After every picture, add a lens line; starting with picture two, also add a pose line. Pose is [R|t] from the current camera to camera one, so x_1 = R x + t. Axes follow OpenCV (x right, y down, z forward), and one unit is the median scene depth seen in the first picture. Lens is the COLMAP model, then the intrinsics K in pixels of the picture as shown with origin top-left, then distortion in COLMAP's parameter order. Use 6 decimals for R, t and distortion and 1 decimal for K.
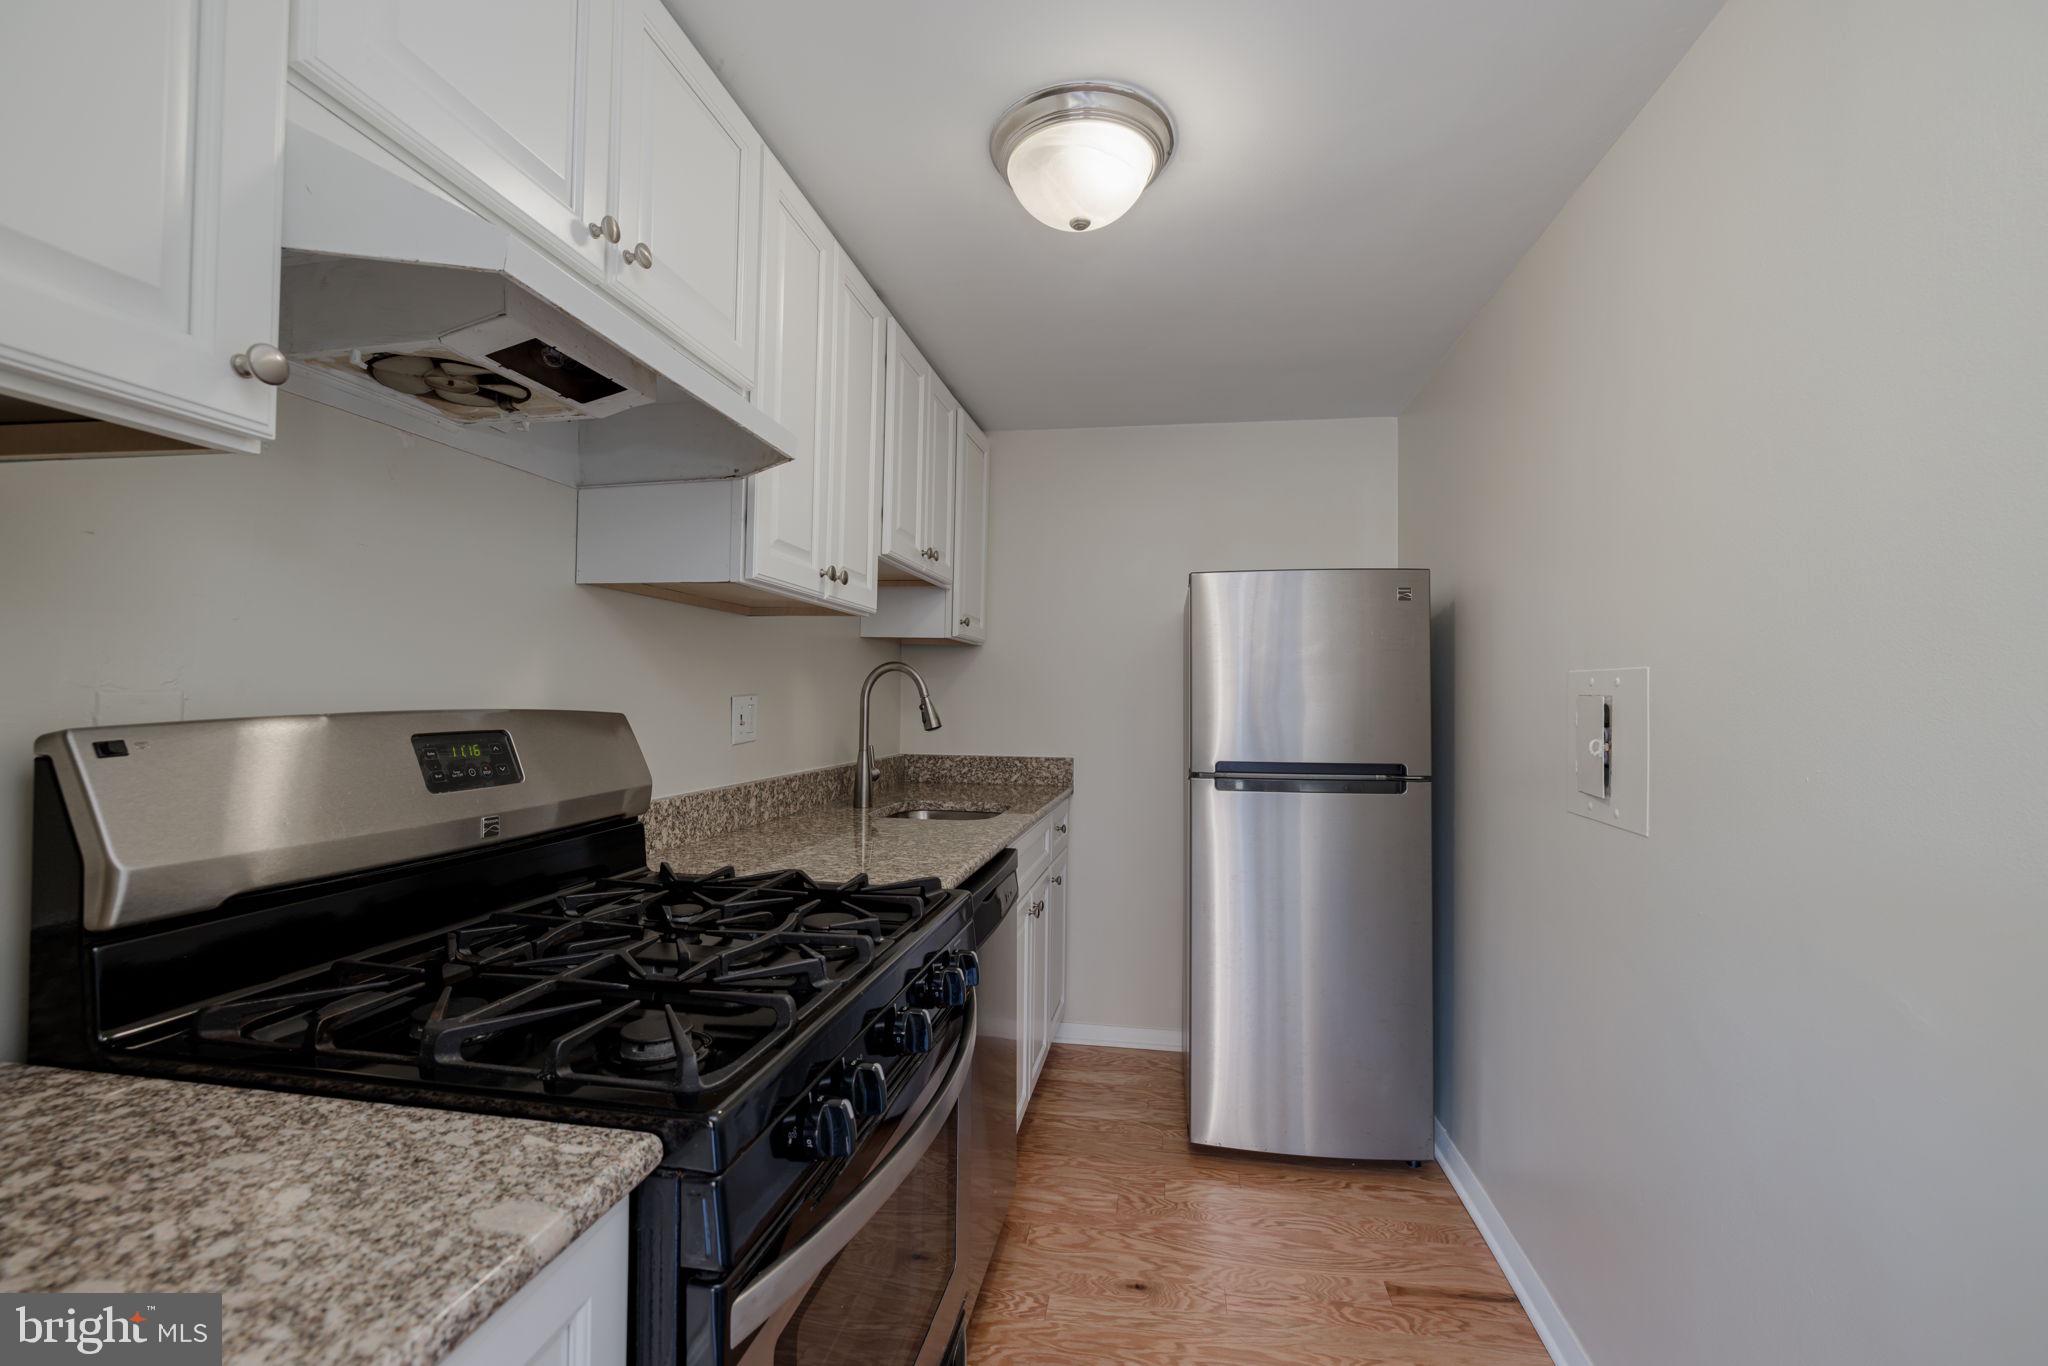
lens RADIAL K [[868.0, 0, 1034.7], [0, 868.0, 709.3], [0, 0, 1]] dist [-0.000483, -0.000377]
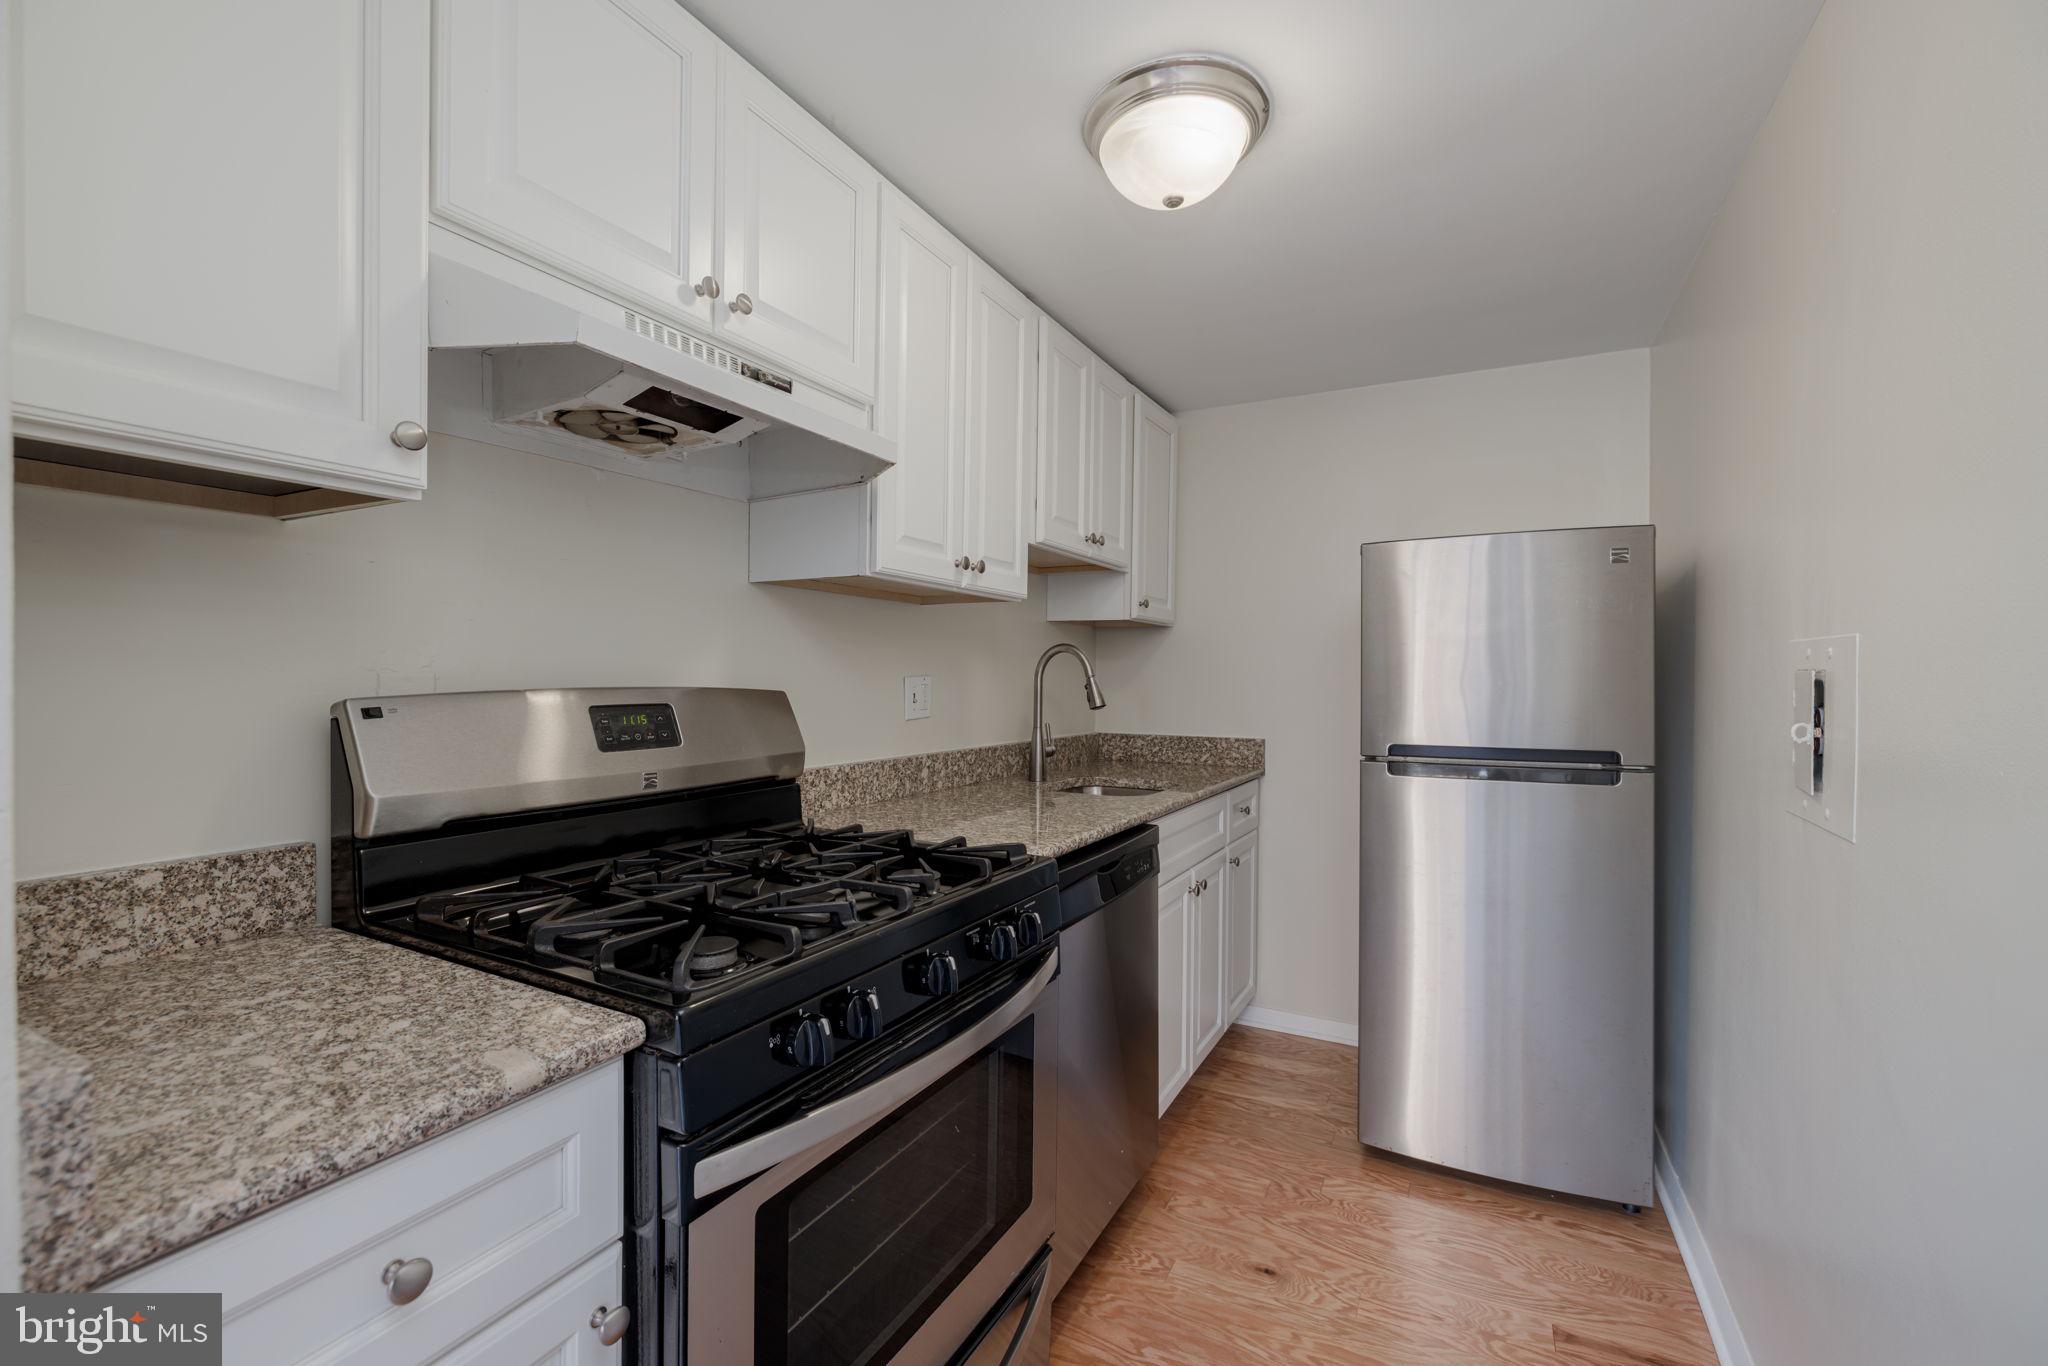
lens RADIAL K [[854.9, 0, 1027.6], [0, 854.9, 709.4], [0, 0, 1]] dist [-0.000979, 0.000022]
pose [[0.948893, 0.006722, -0.315525, 0.205842], [-0.000133, 0.999782, 0.020898, 0.005055], [0.315597, -0.019788, 0.948687, 0.001603]]
